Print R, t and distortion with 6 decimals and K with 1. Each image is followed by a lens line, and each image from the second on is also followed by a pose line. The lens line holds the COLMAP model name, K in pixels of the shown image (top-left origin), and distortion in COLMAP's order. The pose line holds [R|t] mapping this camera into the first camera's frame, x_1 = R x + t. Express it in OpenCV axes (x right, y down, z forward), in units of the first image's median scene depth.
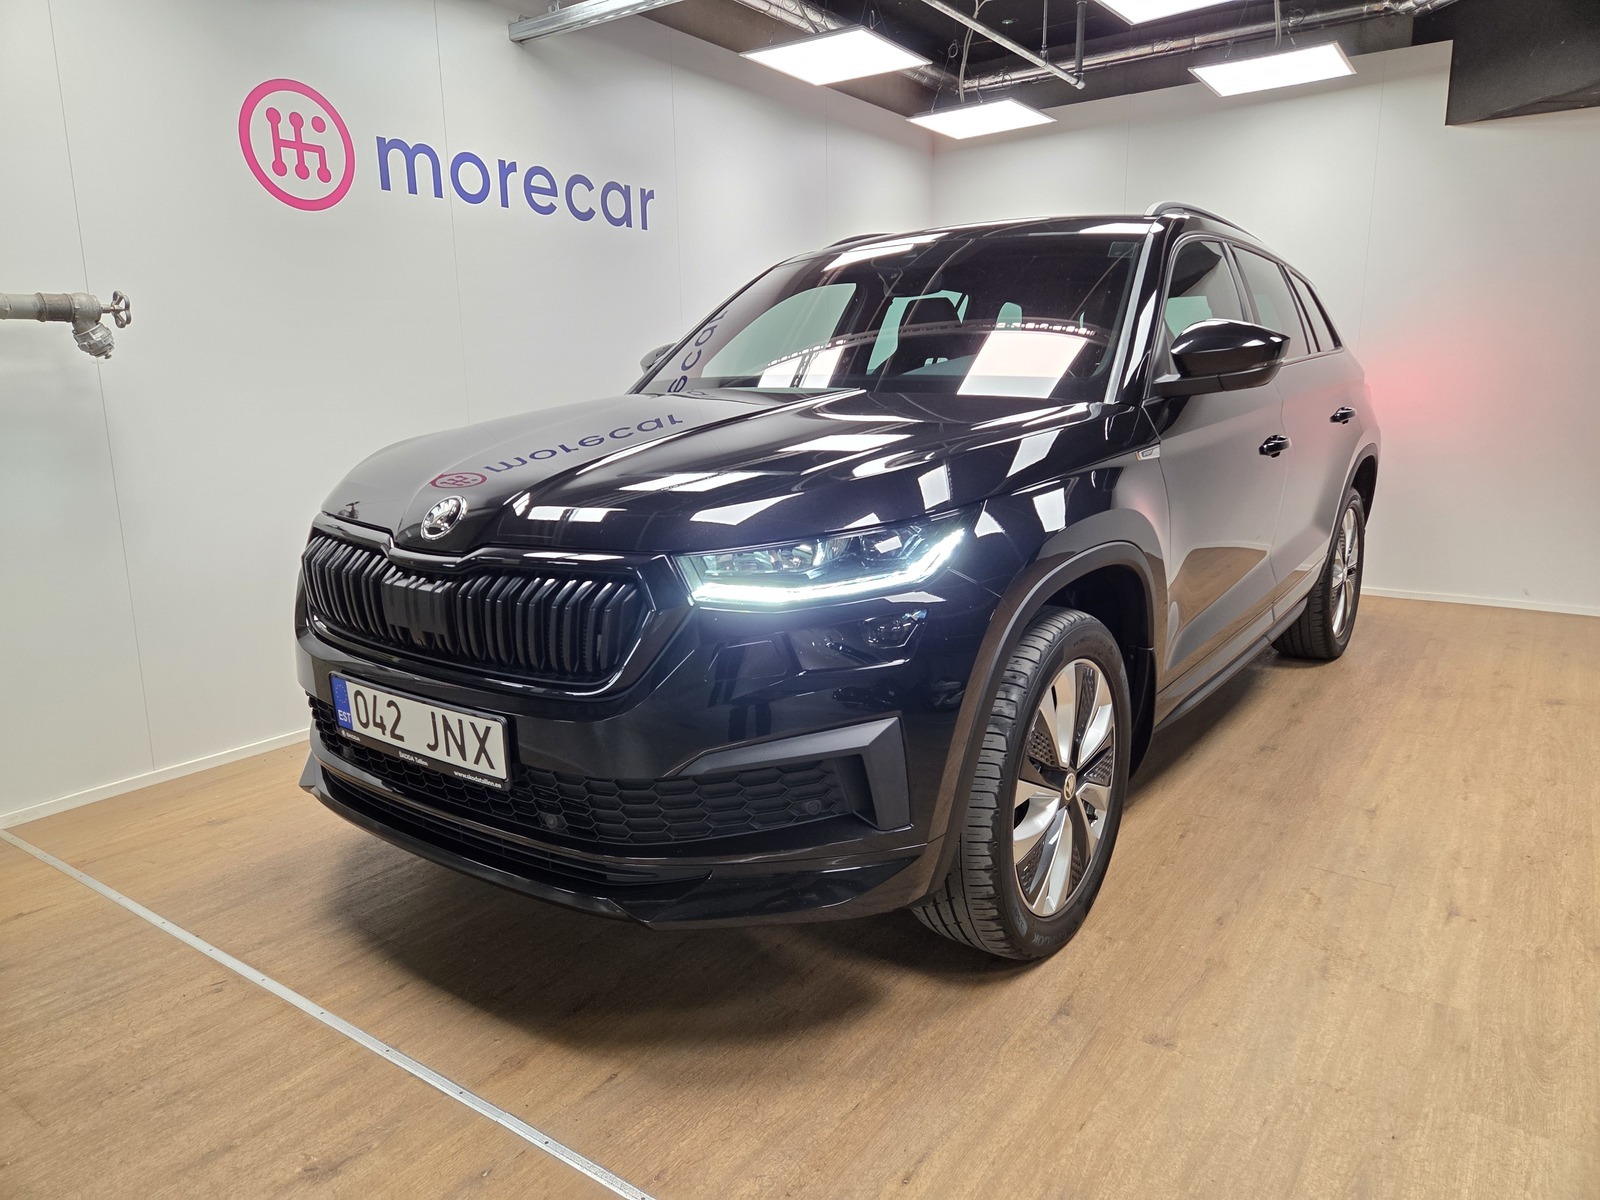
lens RADIAL K [[1070.4, 0, 794.1], [0, 1070.4, 597.6], [0, 0, 1]] dist [0.068654, -0.064387]
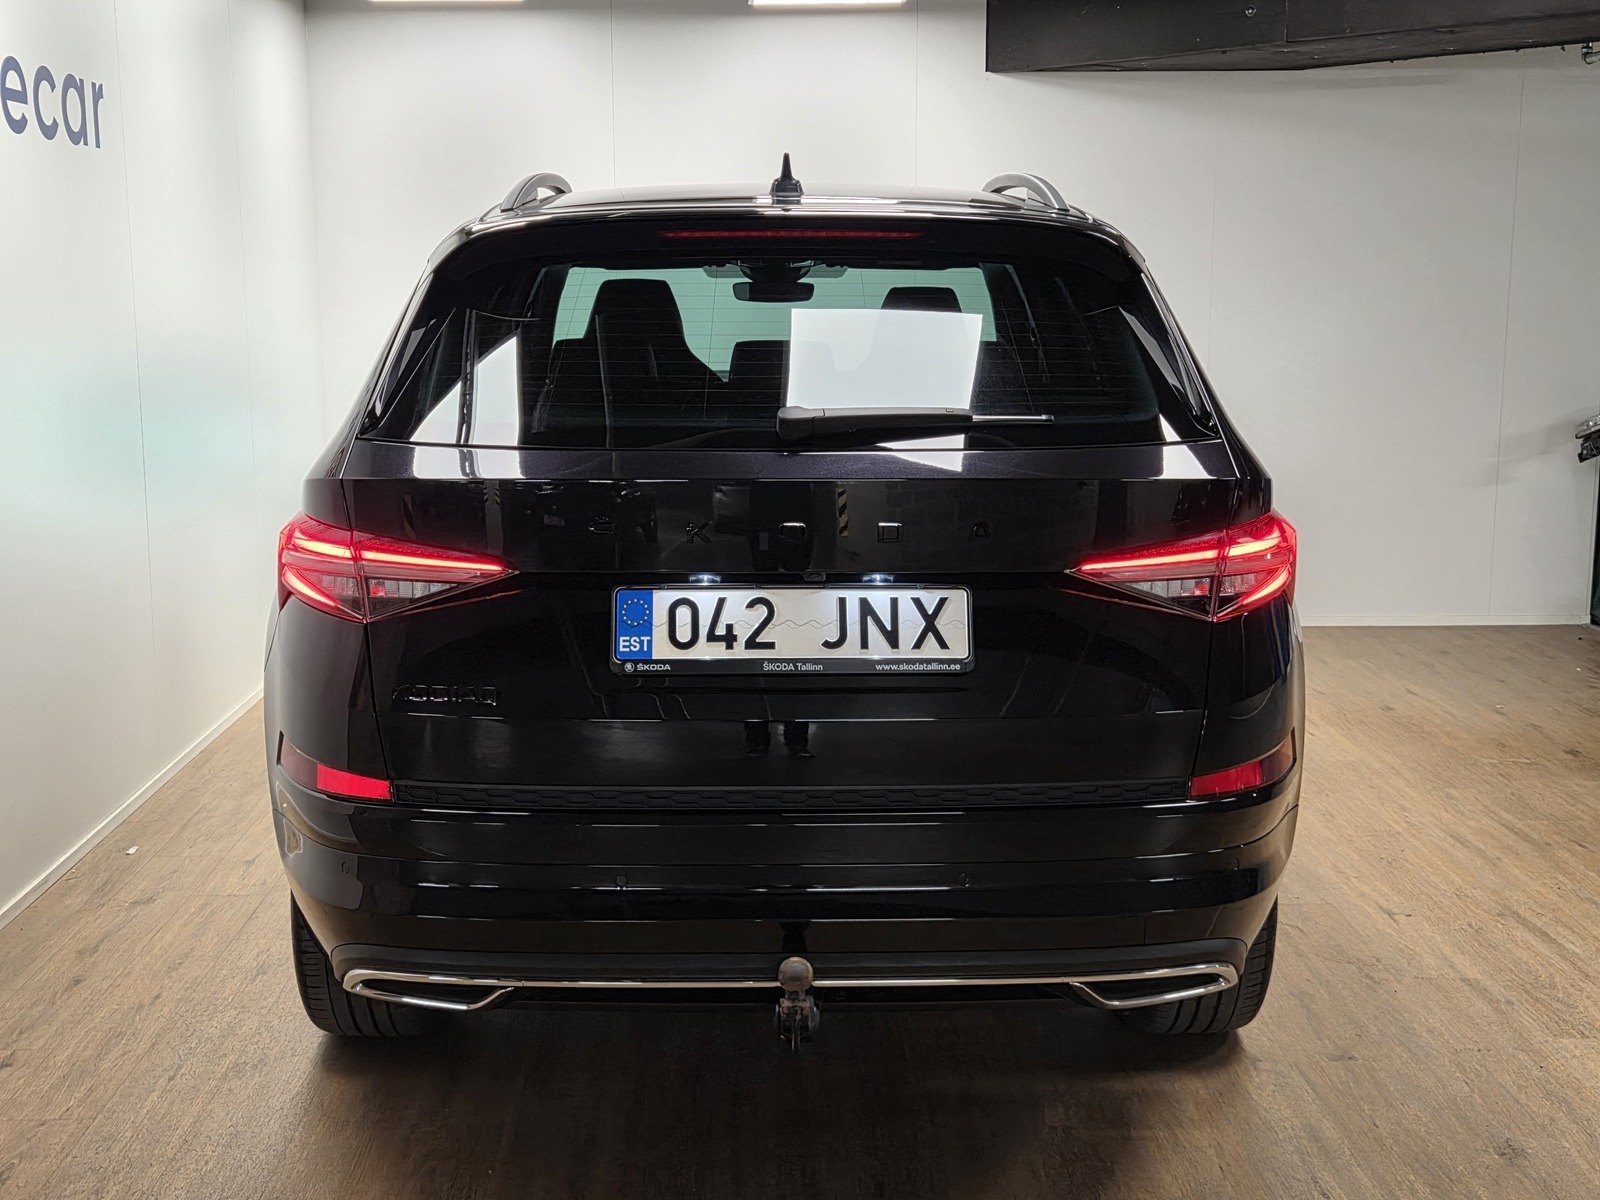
lens RADIAL K [[1914.8, 0, 800.0], [0, 1914.8, 600.0], [0, 0, 1]] dist [0.062997, 0.001460]
pose [[0.796057, -0.088082, 0.598777, -0.791746], [0.110146, 0.993915, -0.000227, -0.066440], [-0.595114, 0.066134, 0.800916, -0.160787]]
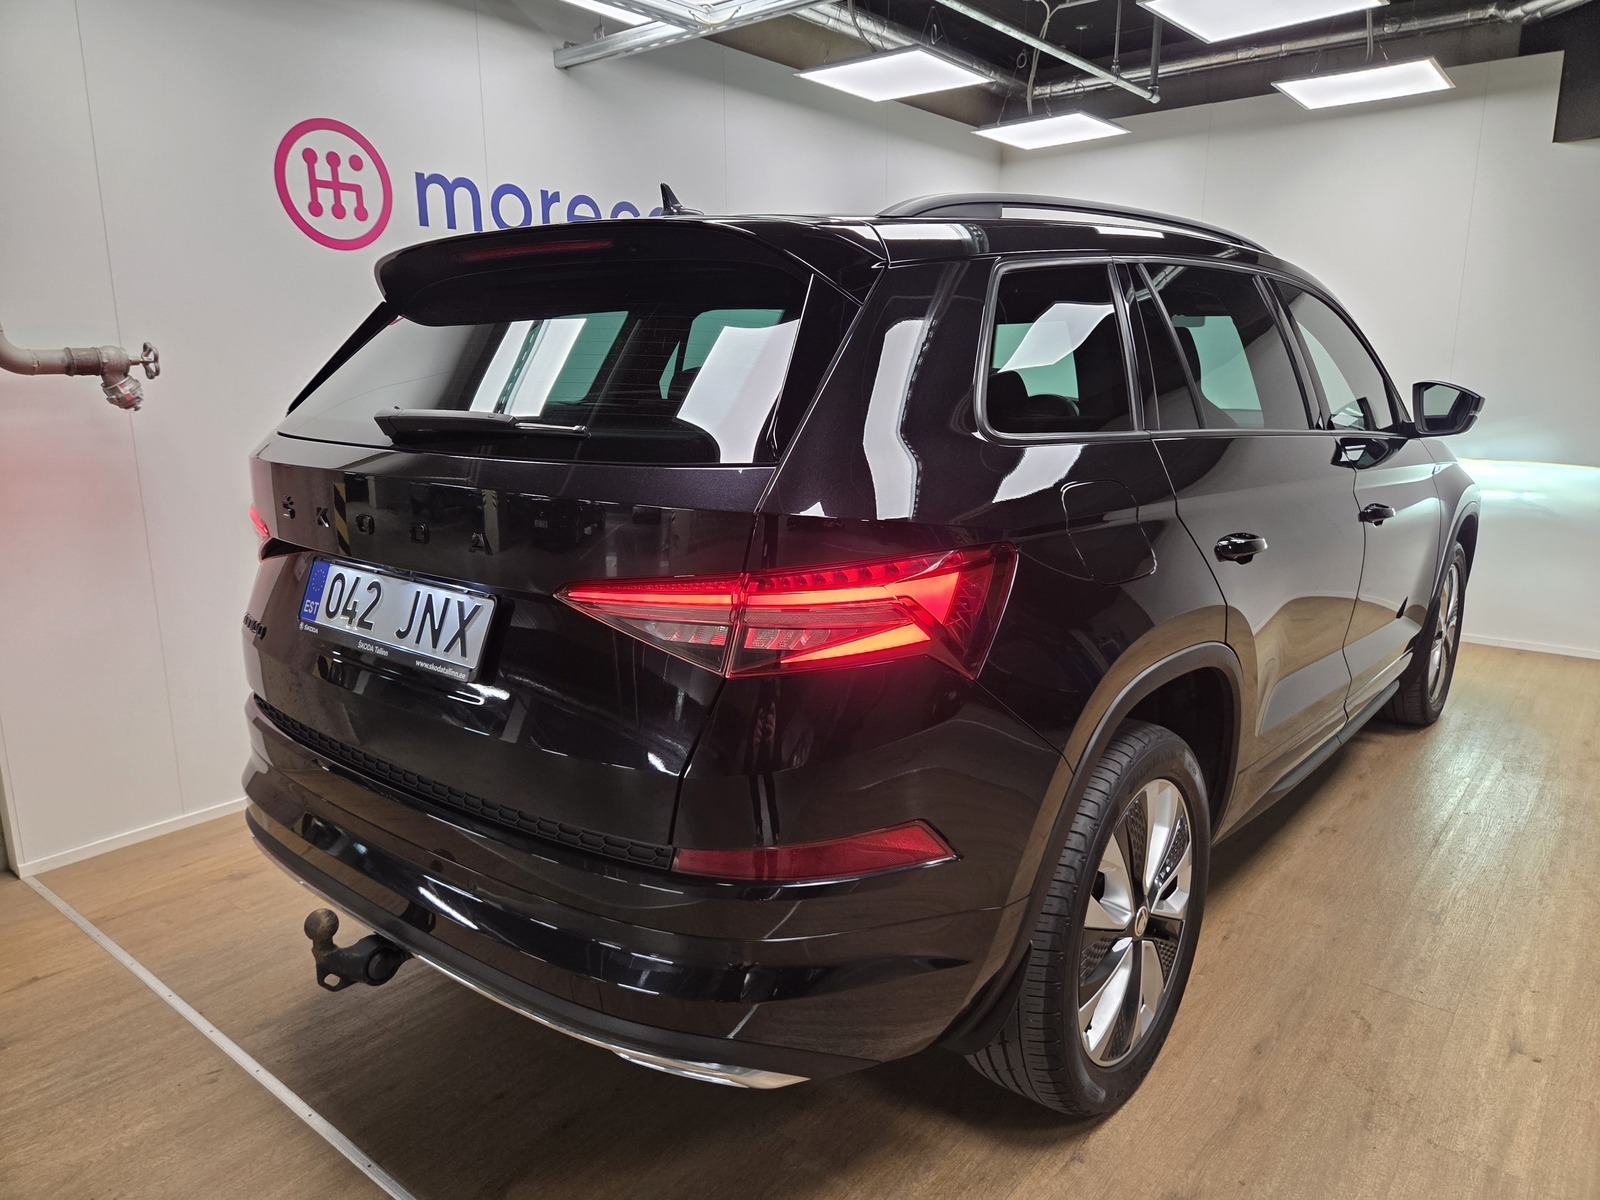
lens RADIAL K [[1081.3, 0, 796.4], [0, 1081.3, 604.6], [0, 0, 1]] dist [0.052012, -0.046430]
pose [[0.997818, 0.024422, -0.061344, 0.036282], [-0.023241, 0.999532, 0.019885, -0.074885], [0.061801, -0.018416, 0.997919, 0.034305]]
